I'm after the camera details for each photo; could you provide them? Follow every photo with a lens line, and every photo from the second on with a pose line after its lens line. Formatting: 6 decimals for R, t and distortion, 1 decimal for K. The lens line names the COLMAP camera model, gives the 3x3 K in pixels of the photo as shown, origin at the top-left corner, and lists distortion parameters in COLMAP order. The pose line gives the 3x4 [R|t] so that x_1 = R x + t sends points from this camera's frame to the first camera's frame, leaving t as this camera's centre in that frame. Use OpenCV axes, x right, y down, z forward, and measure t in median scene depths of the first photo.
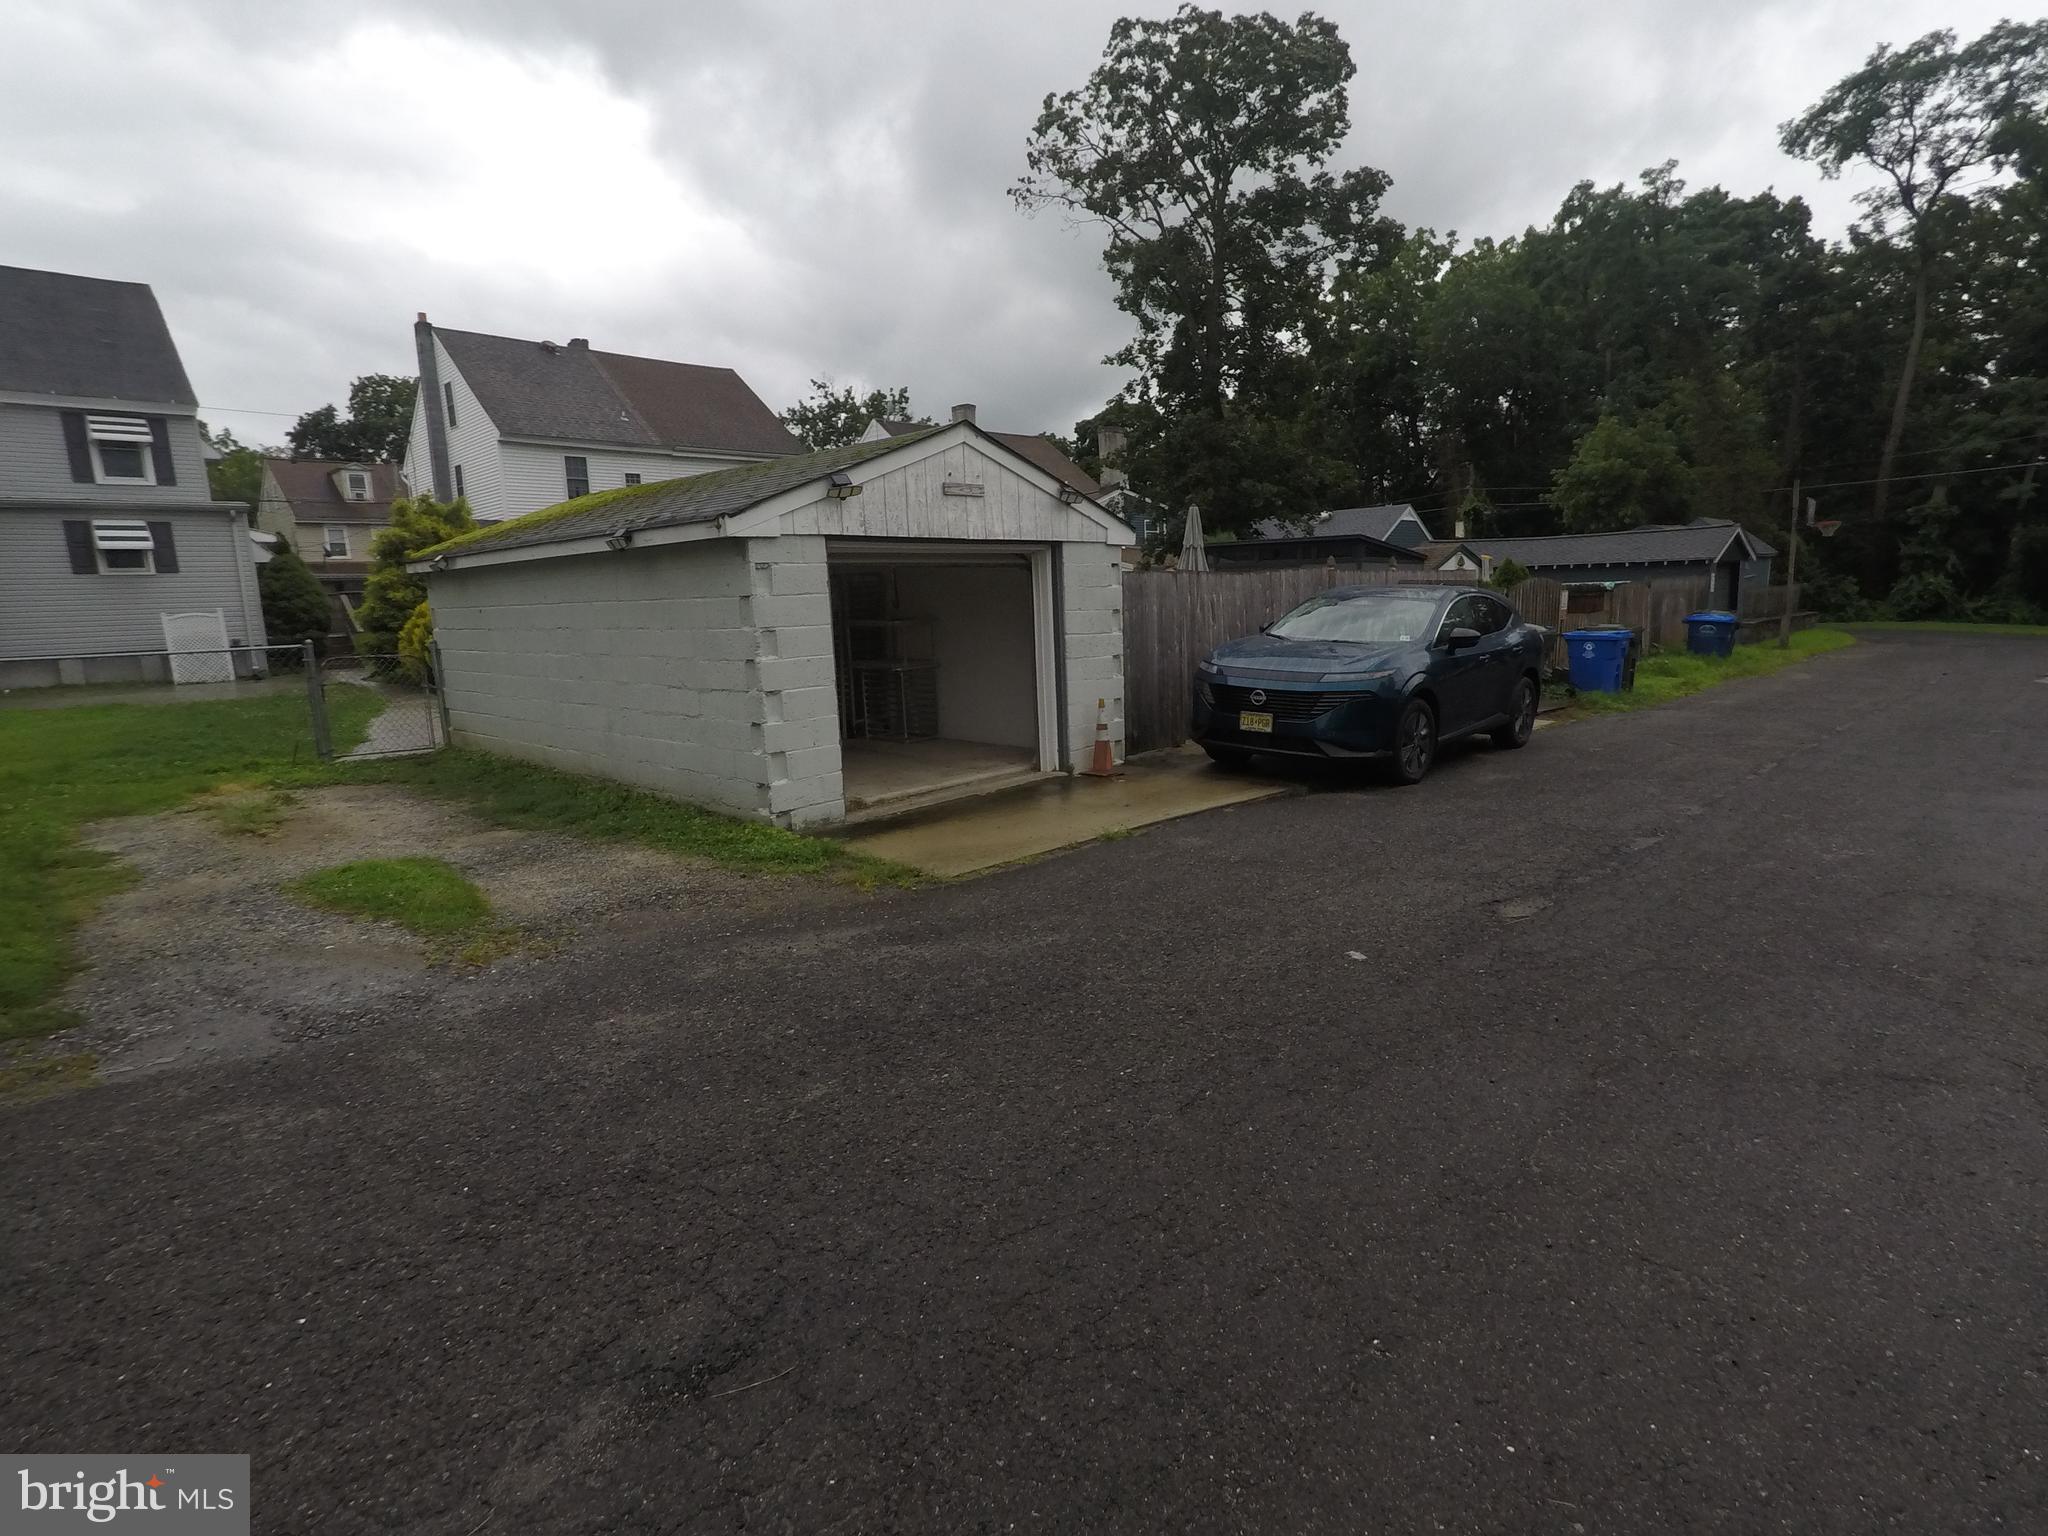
lens RADIAL K [[1040.1, 0, 1024.0], [0, 1040.1, 768.0], [0, 0, 1]] dist [-0.004954, -0.000415]
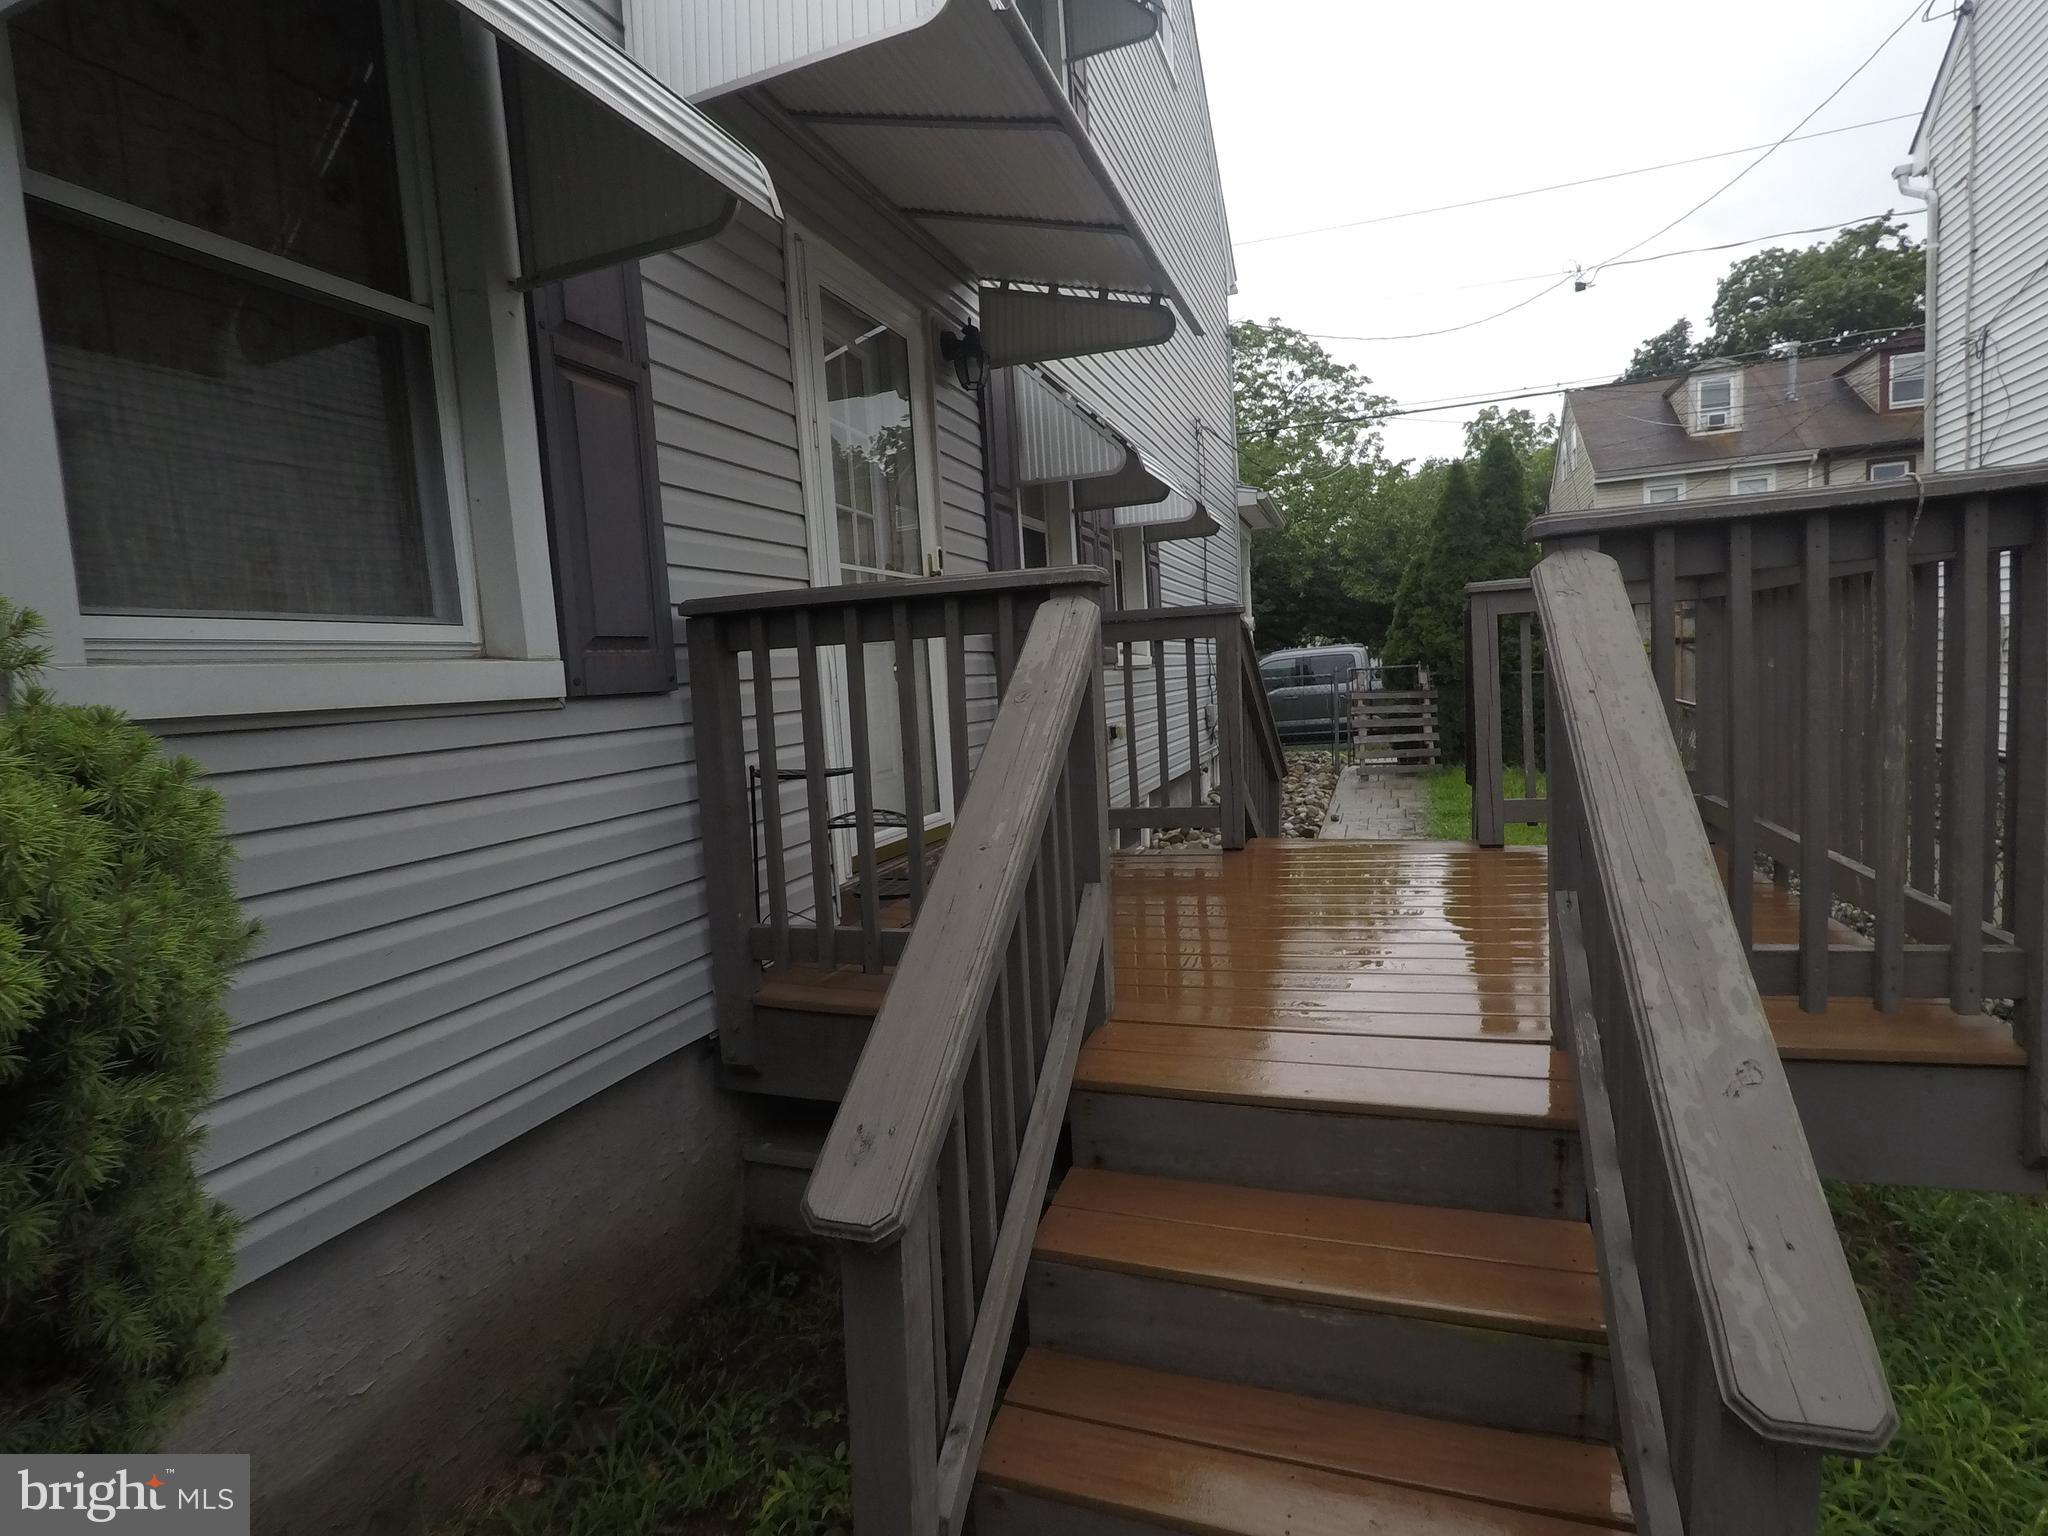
lens RADIAL K [[1033.6, 0, 1024.0], [0, 1033.6, 768.0], [0, 0, 1]] dist [-0.003802, 0.006550]
pose [[0.432675, 0.091574, -0.896887, -0.288496], [-0.110516, 0.992713, 0.048043, -0.065085], [0.894751, 0.078333, 0.439642, 0.441077]]
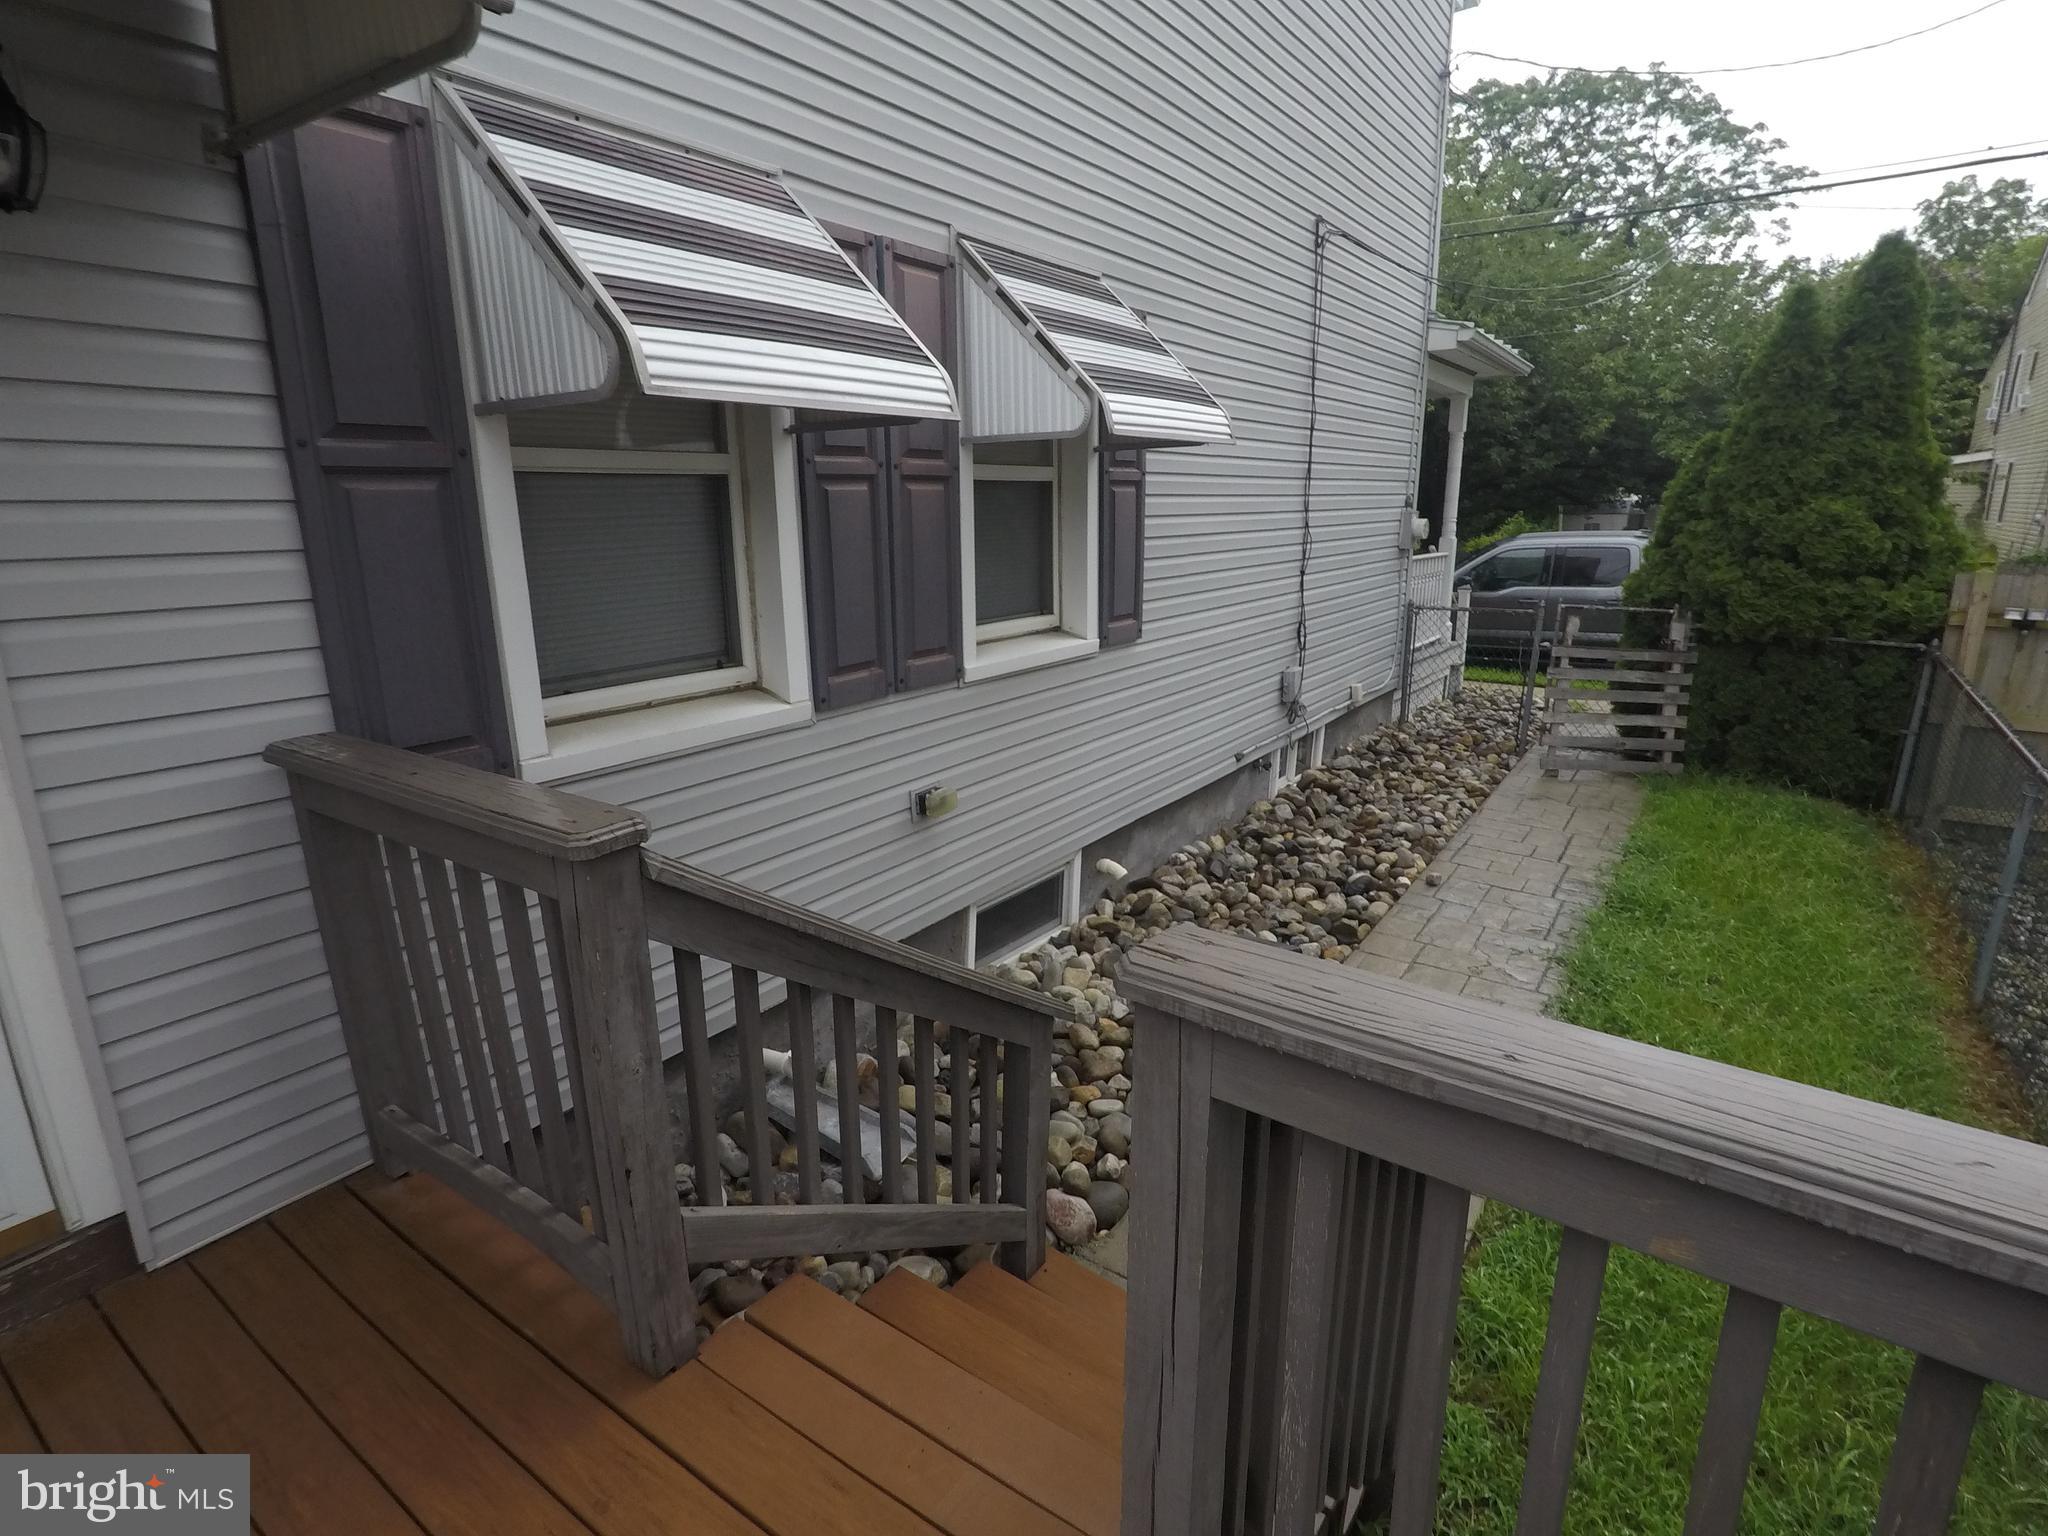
lens RADIAL K [[1033.6, 0, 1024.0], [0, 1033.6, 768.0], [0, 0, 1]] dist [-0.003802, 0.006550]
pose [[0.180489, 0.279146, -0.943134, -0.404587], [-0.165927, 0.953780, 0.250543, -0.131167], [0.969480, 0.111271, 0.218465, 0.608560]]
